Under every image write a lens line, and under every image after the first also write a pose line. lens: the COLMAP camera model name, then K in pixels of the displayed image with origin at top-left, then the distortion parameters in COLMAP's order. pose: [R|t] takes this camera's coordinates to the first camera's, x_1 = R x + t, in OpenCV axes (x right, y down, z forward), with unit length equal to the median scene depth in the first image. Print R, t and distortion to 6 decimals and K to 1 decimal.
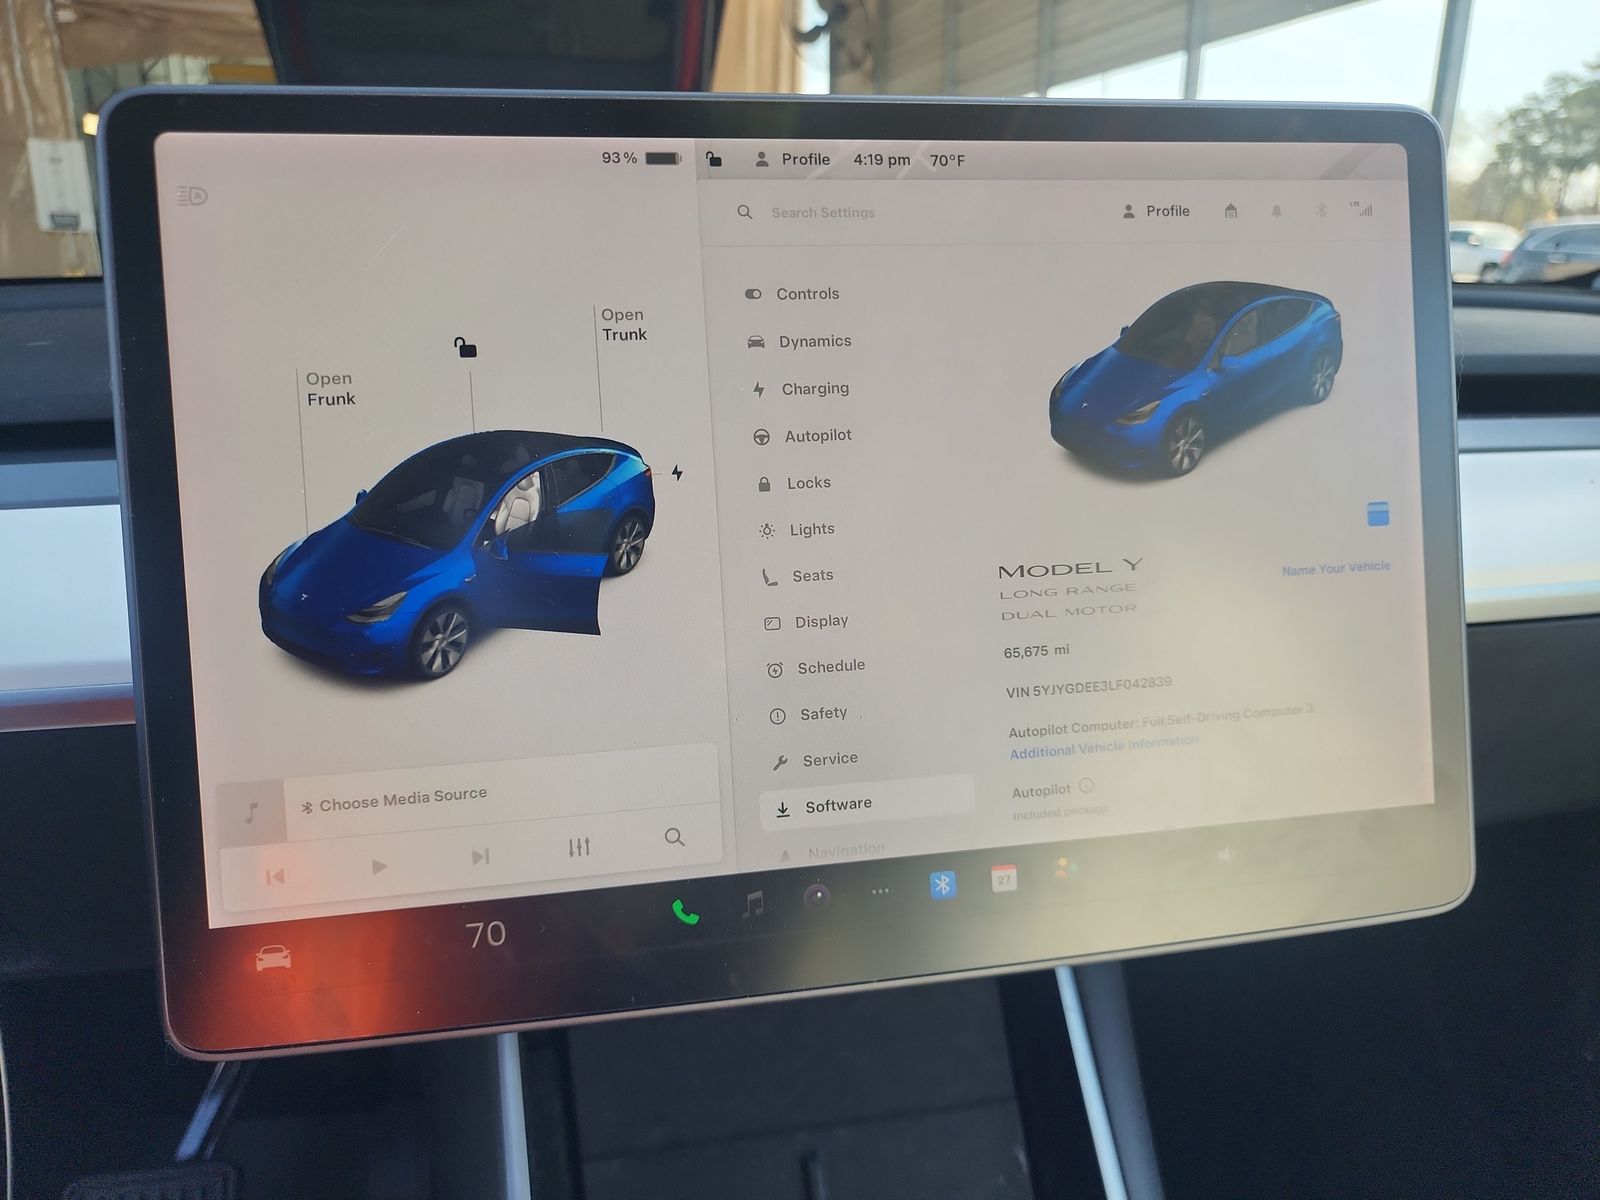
lens RADIAL K [[1121.7, 0, 790.5], [0, 1121.7, 607.5], [0, 0, 1]] dist [0.044241, -0.042809]
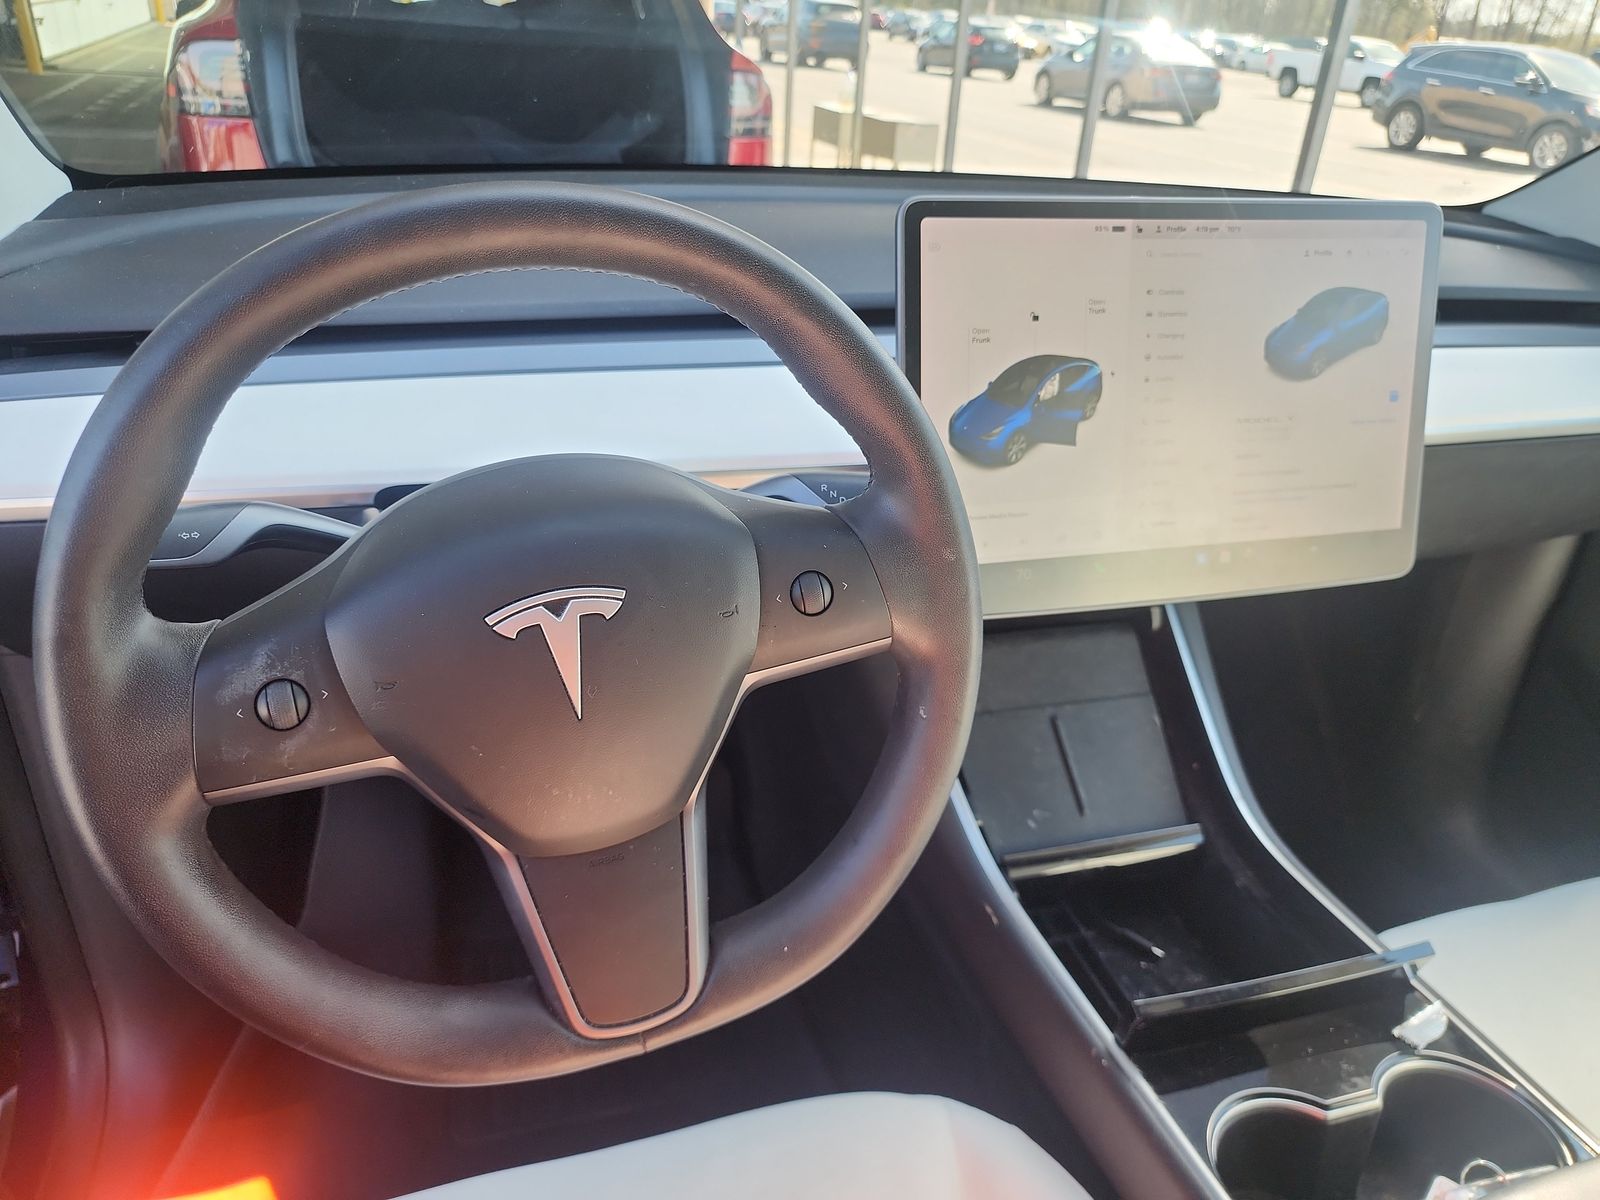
lens RADIAL K [[1121.7, 0, 798.2], [0, 1121.7, 596.3], [0, 0, 1]] dist [0.044241, -0.042809]
pose [[0.992695, 0.005042, 0.120546, -0.996295], [-0.025633, 0.985131, 0.169882, -0.048813], [-0.117897, -0.171731, 0.978064, -1.207084]]
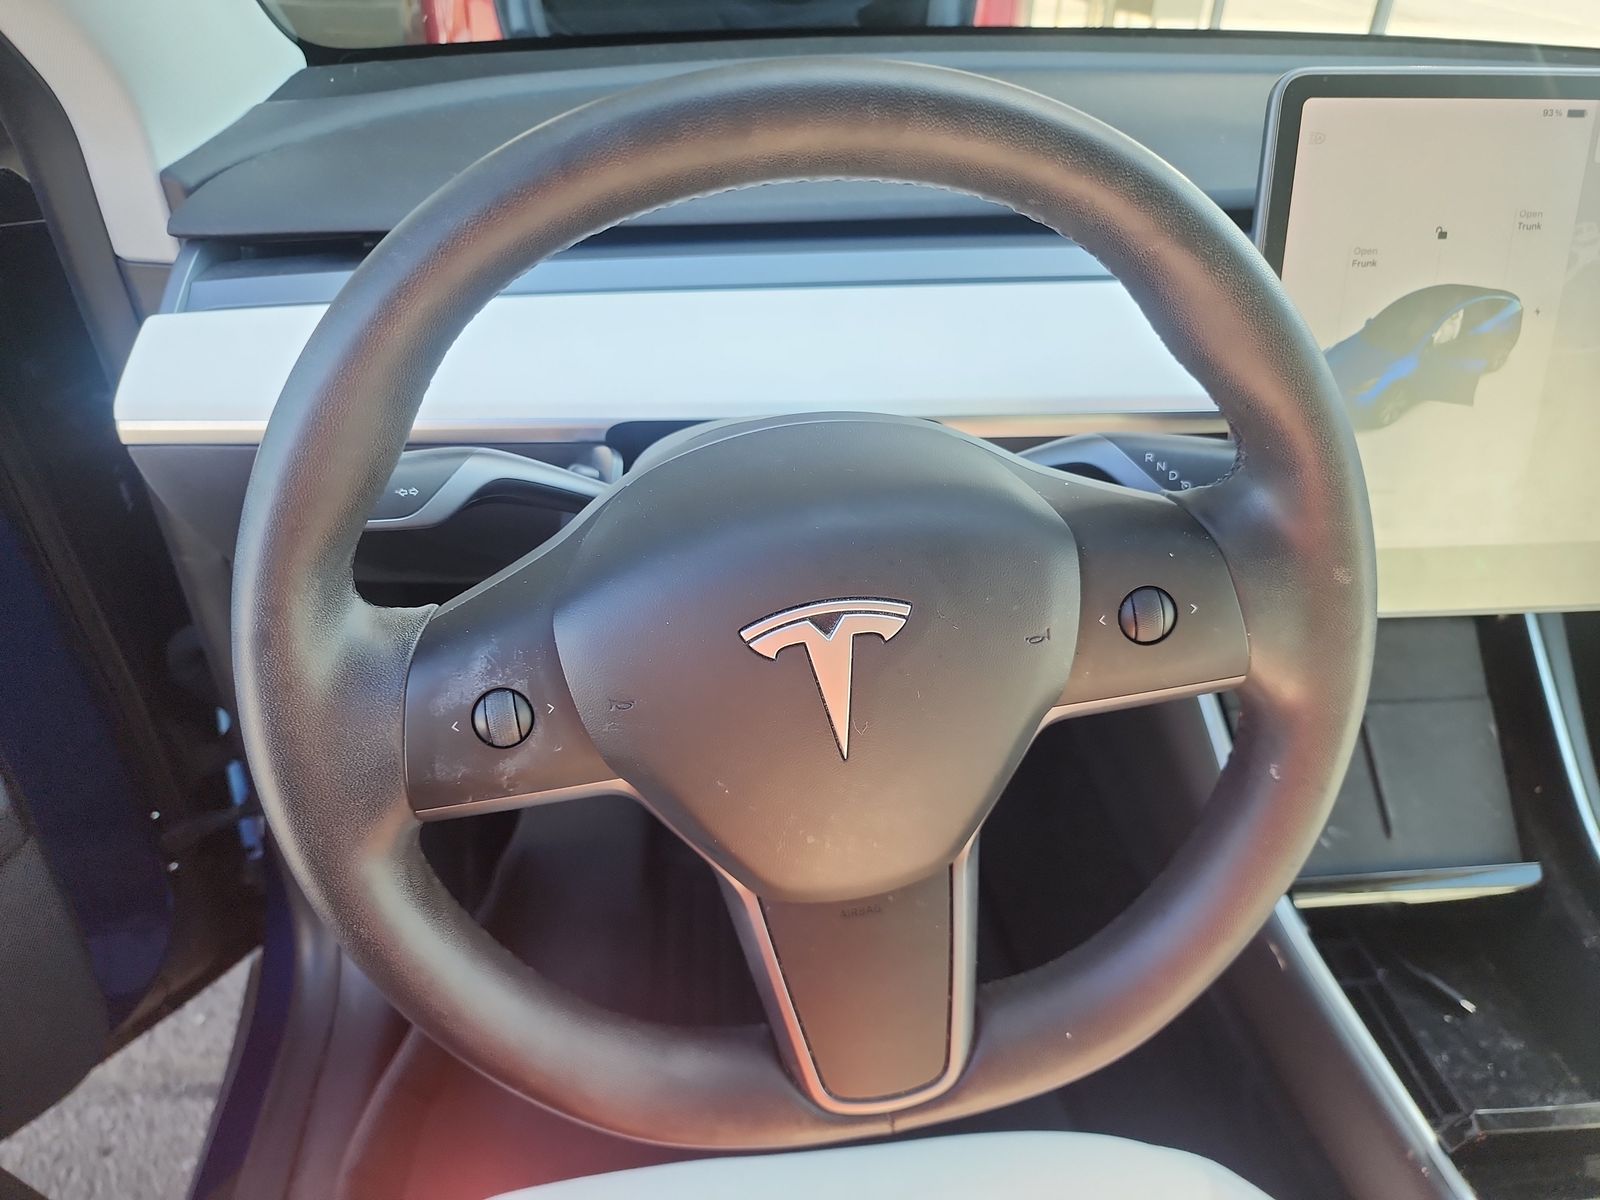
lens RADIAL K [[1121.7, 0, 797.7], [0, 1121.7, 628.2], [0, 0, 1]] dist [0.044241, -0.042809]
pose [[0.996510, 0.067421, -0.049224, -1.103881], [-0.049898, 0.953804, 0.296257, -0.116280], [0.066924, -0.292767, 0.953839, -0.857266]]
